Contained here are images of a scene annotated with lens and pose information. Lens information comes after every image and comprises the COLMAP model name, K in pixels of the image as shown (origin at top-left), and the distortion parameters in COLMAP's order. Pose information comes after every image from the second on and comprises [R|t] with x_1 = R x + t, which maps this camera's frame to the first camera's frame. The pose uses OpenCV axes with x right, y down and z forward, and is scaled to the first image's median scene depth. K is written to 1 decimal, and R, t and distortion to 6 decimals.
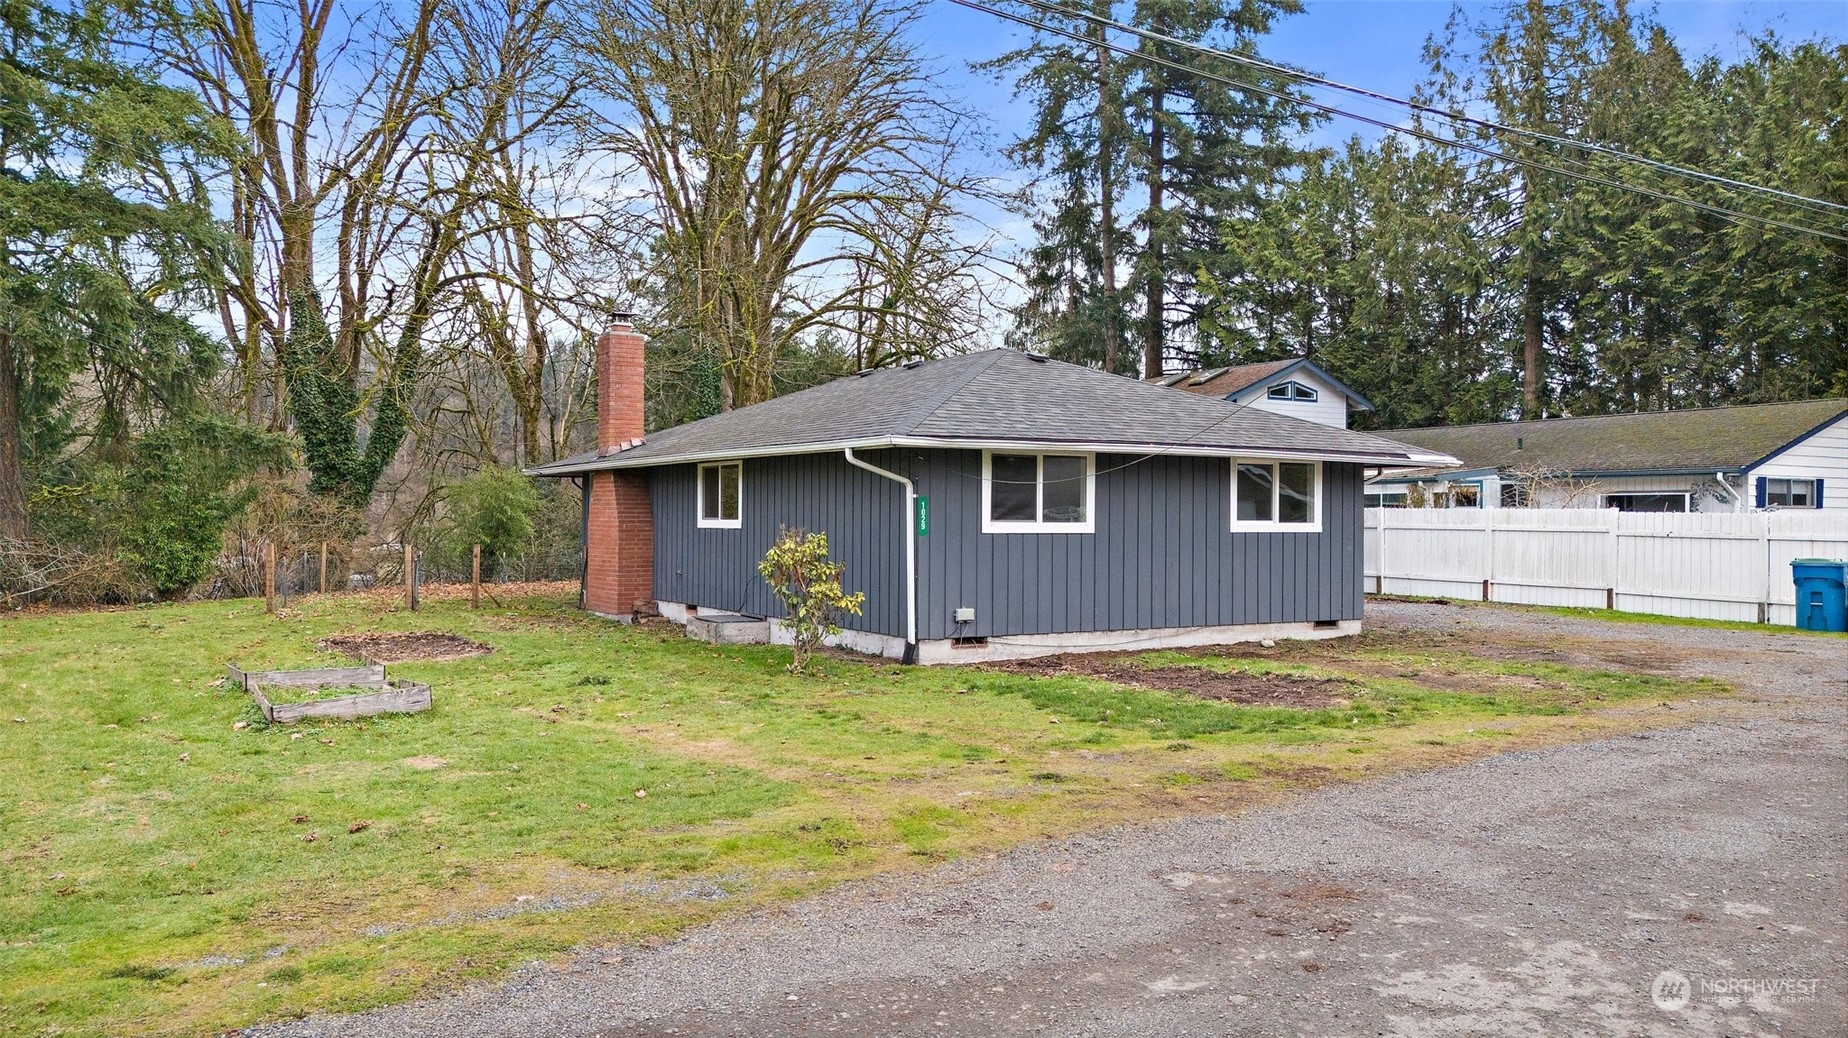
lens RADIAL K [[1358.7, 0, 924.0], [0, 1358.7, 519.0], [0, 0, 1]] dist [0.090620, -0.092506]
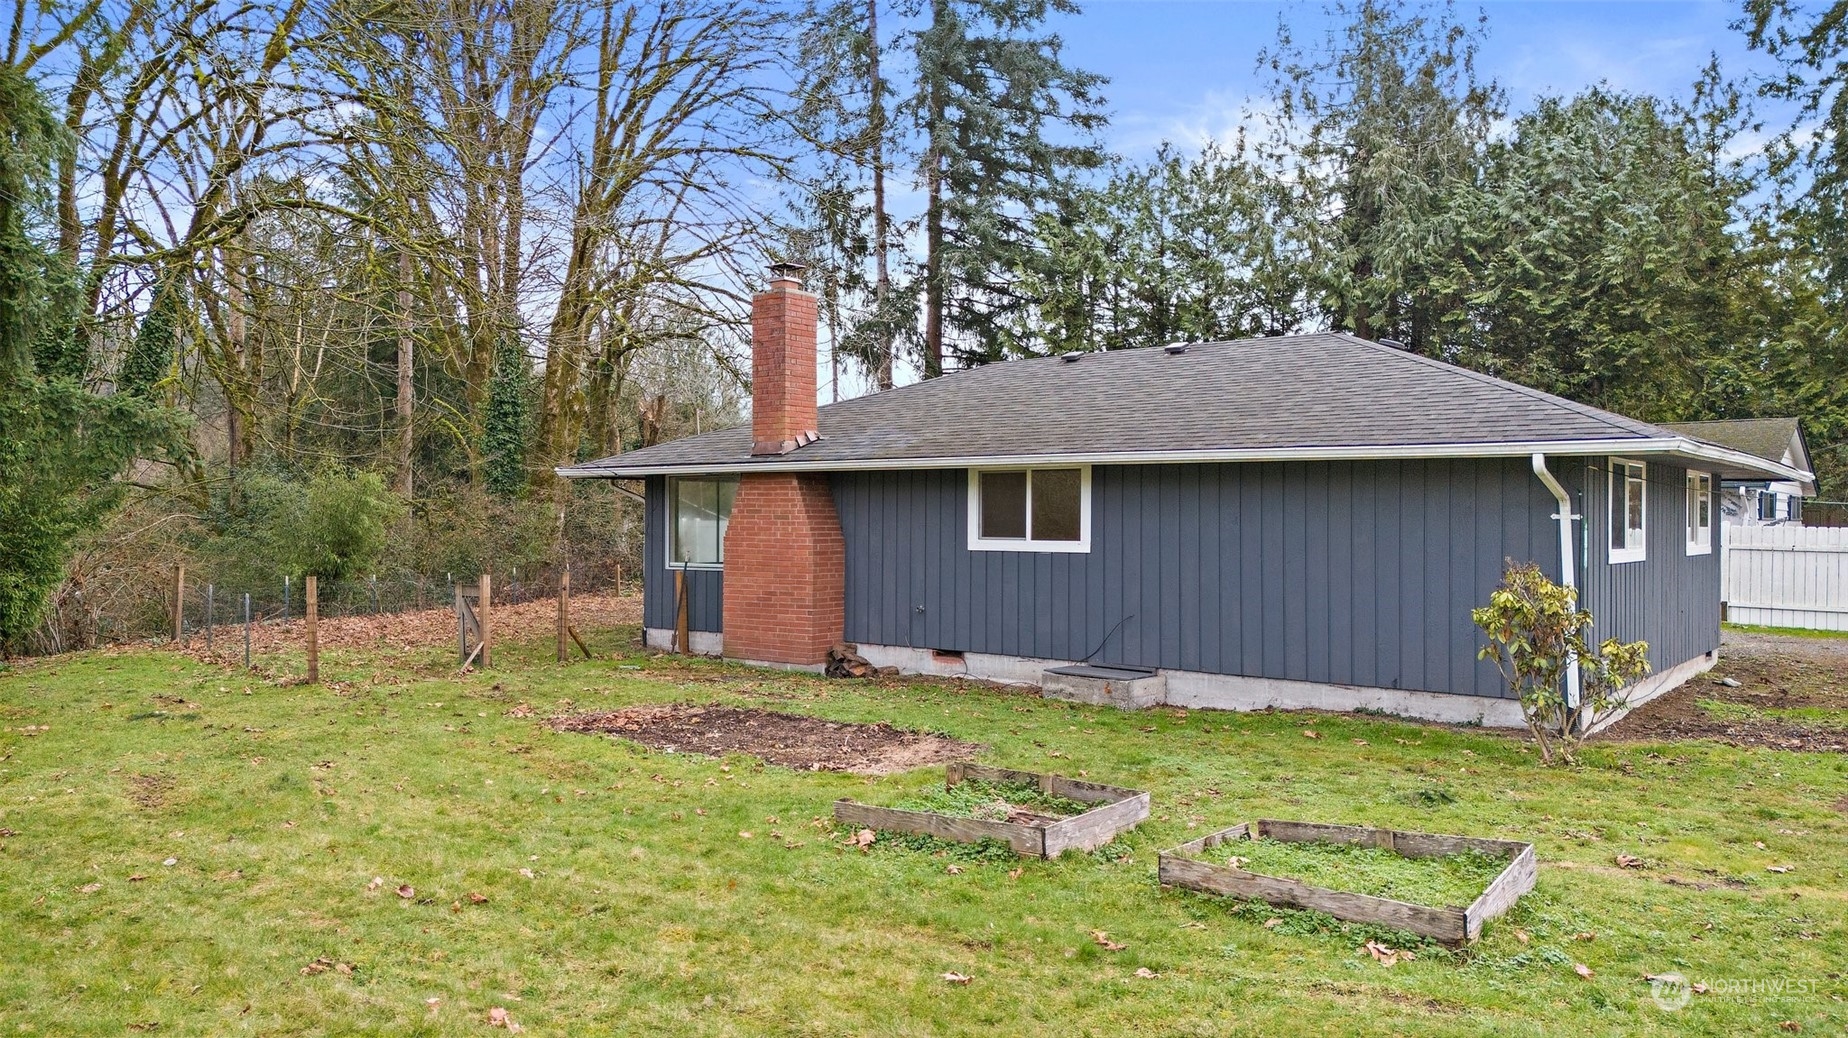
lens RADIAL K [[1358.7, 0, 924.0], [0, 1358.7, 519.0], [0, 0, 1]] dist [0.090620, -0.092506]
pose [[0.935927, 0.001052, 0.352193, -0.278278], [-0.001492, 0.999998, 0.000978, -0.007185], [-0.352191, -0.001441, 0.935927, 0.178832]]
